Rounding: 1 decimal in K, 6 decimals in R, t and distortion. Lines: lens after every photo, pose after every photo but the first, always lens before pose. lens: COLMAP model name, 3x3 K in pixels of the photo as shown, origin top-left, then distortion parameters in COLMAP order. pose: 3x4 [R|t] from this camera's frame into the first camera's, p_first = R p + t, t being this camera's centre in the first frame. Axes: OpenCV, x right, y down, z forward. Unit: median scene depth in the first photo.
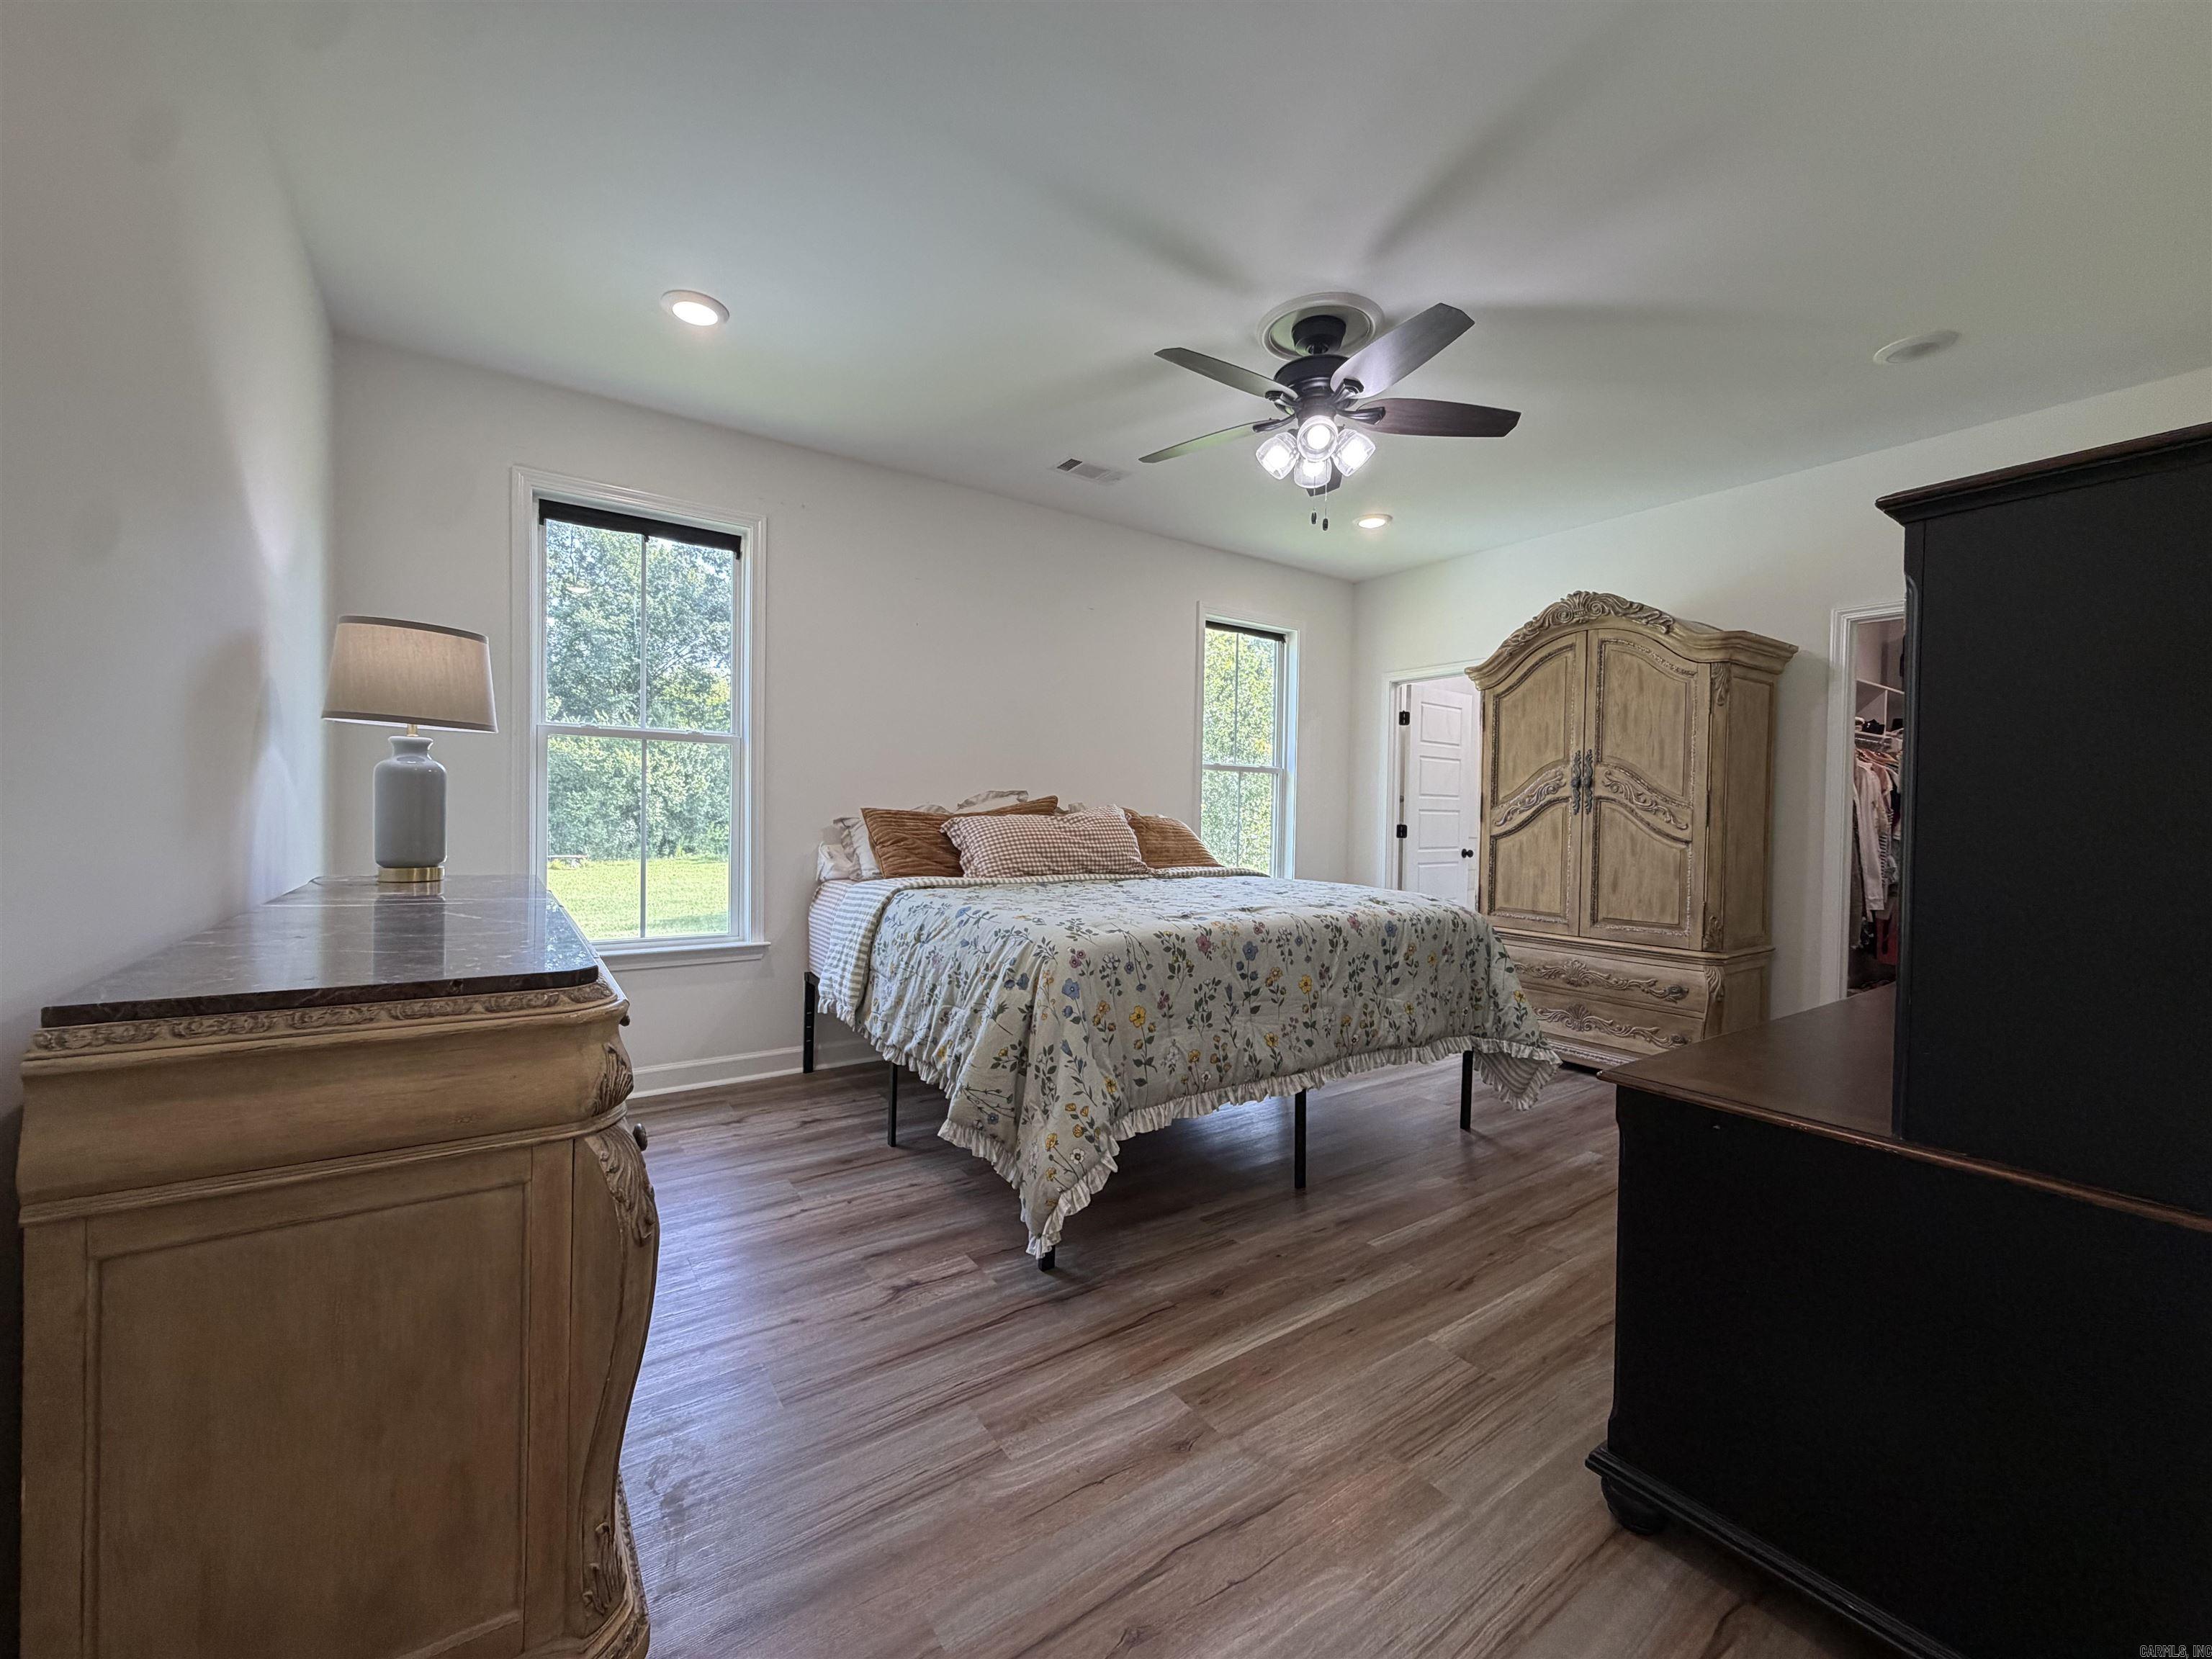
lens RADIAL K [[906.9, 0, 1106.0], [0, 906.9, 829.5], [0, 0, 1]] dist [0.001971, 0.000536]
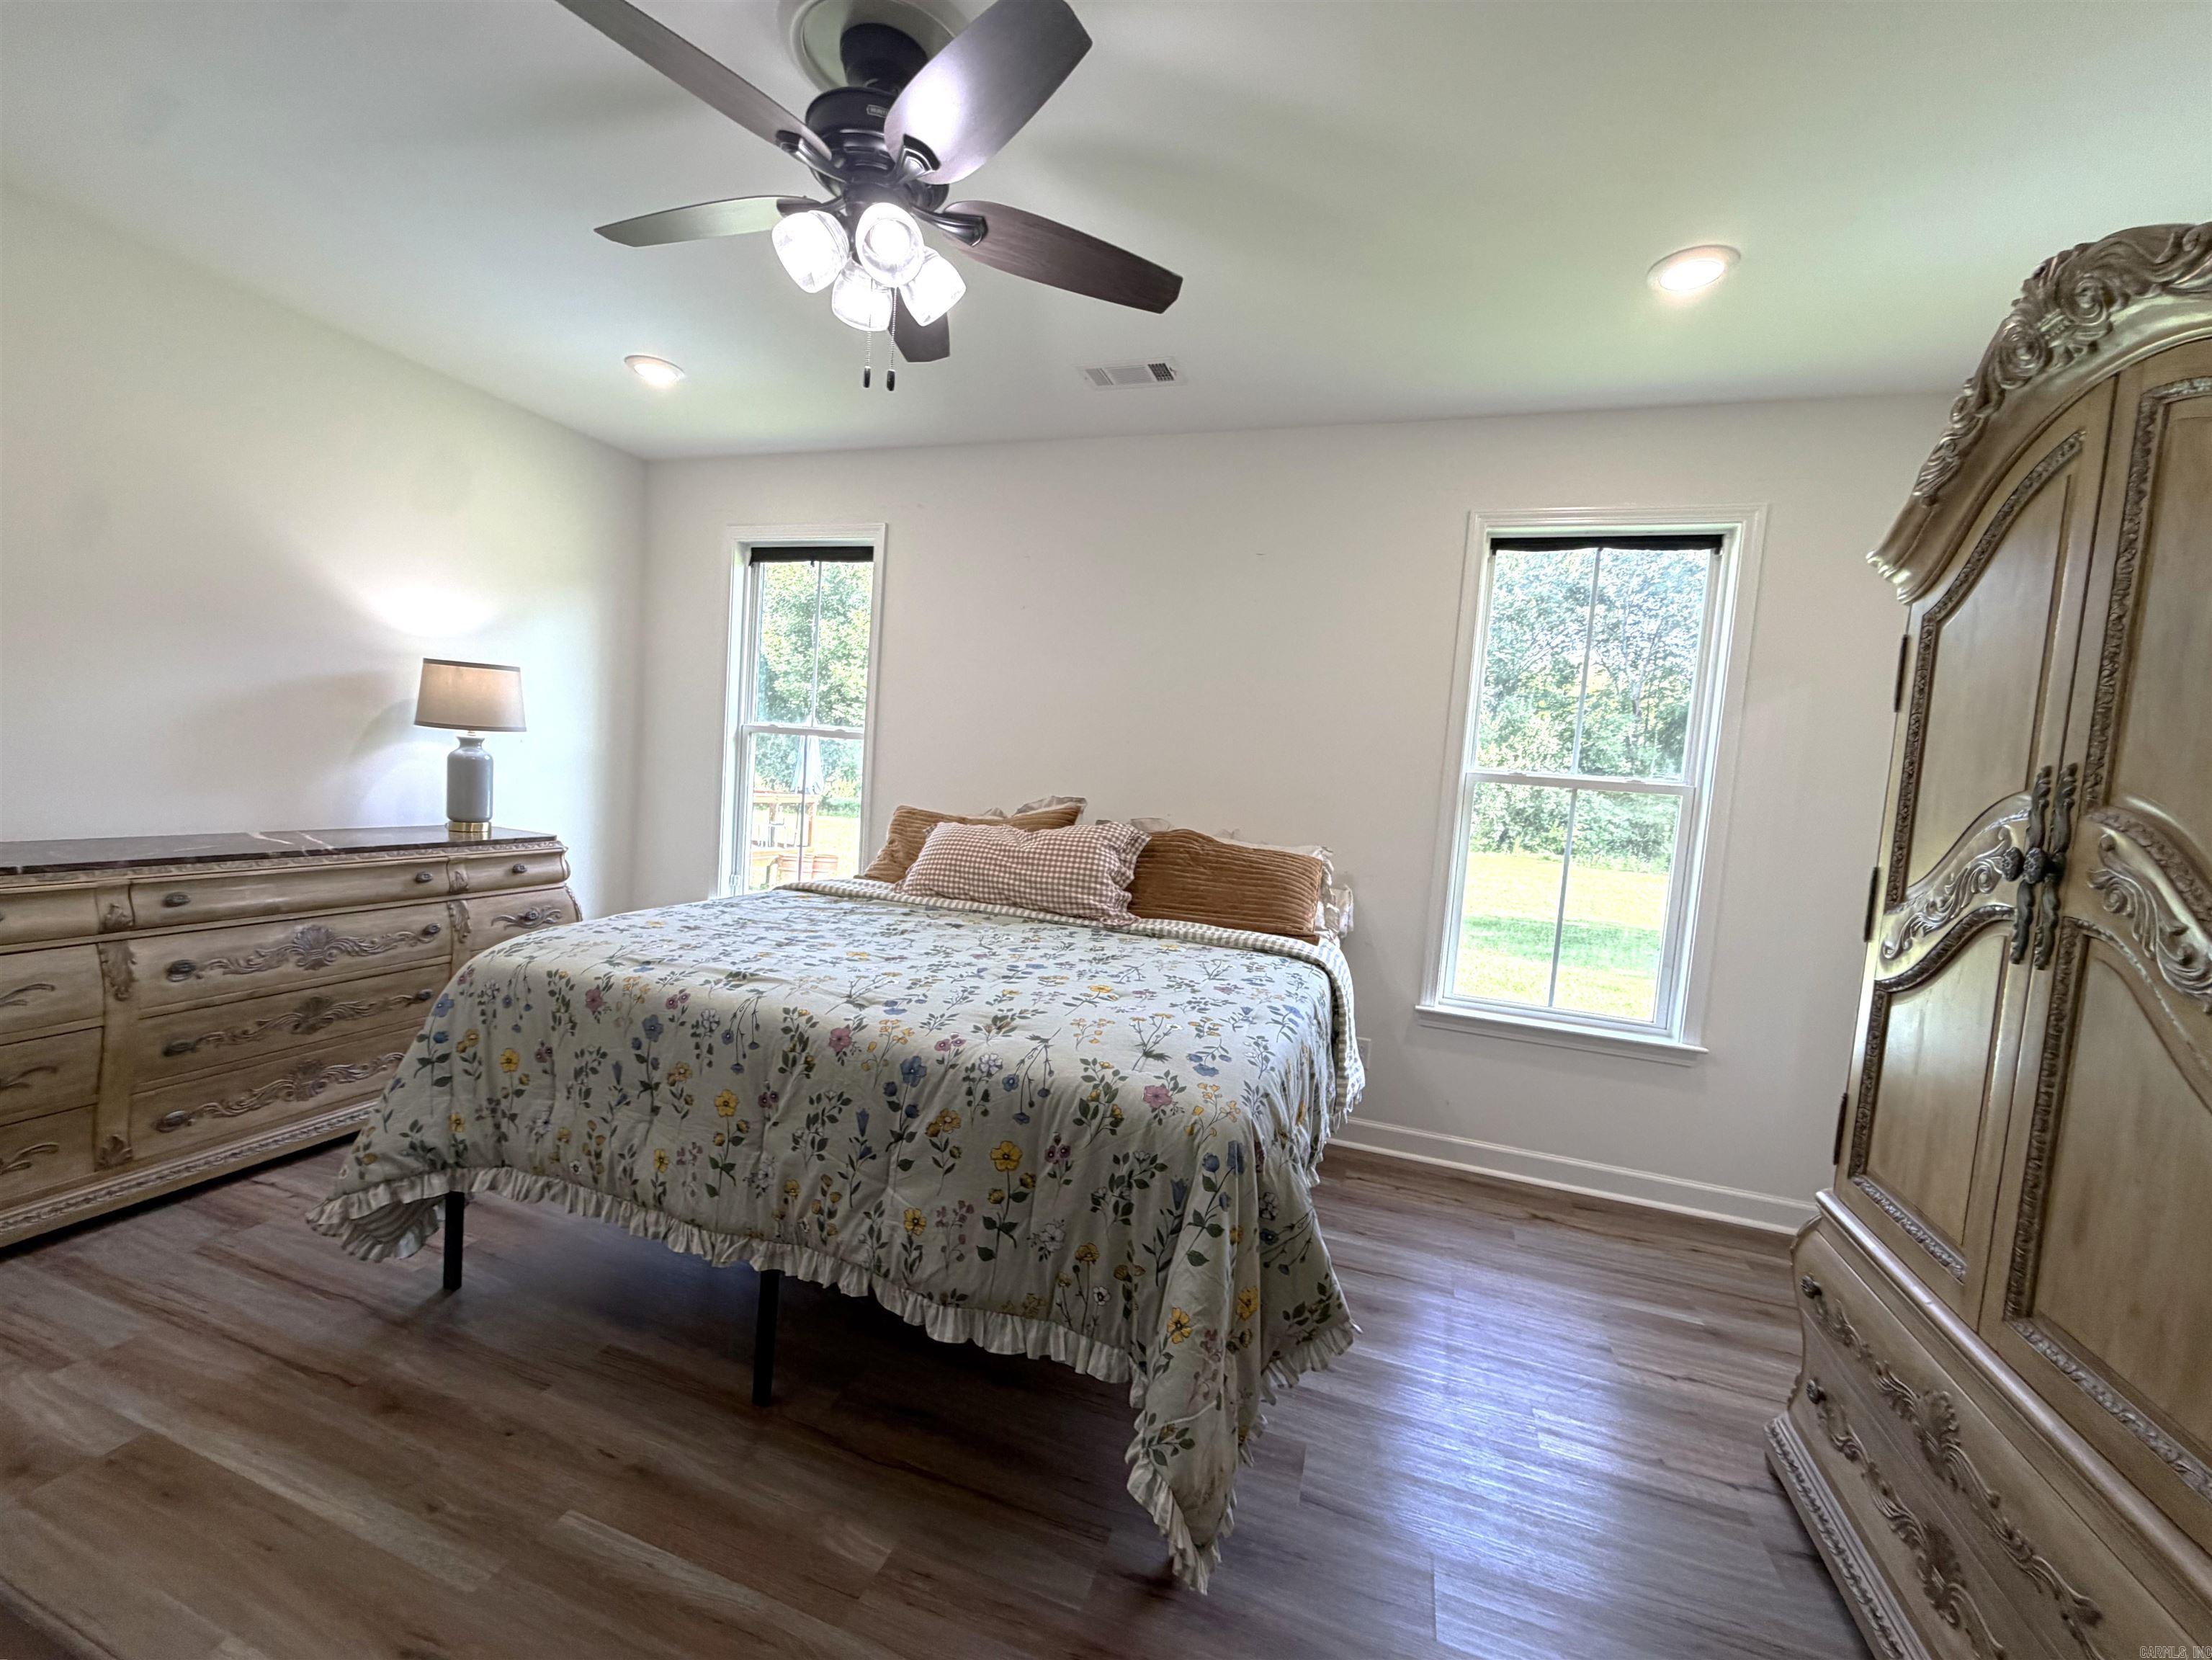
lens RADIAL K [[907.0, 0, 1106.0], [0, 907.0, 830.0], [0, 0, 1]] dist [0.001971, 0.000536]
pose [[0.570406, 0.083307, -0.817127, 0.880965], [-0.077940, 0.995844, 0.047121, -0.080562], [0.817657, 0.036809, 0.574528, 0.812602]]
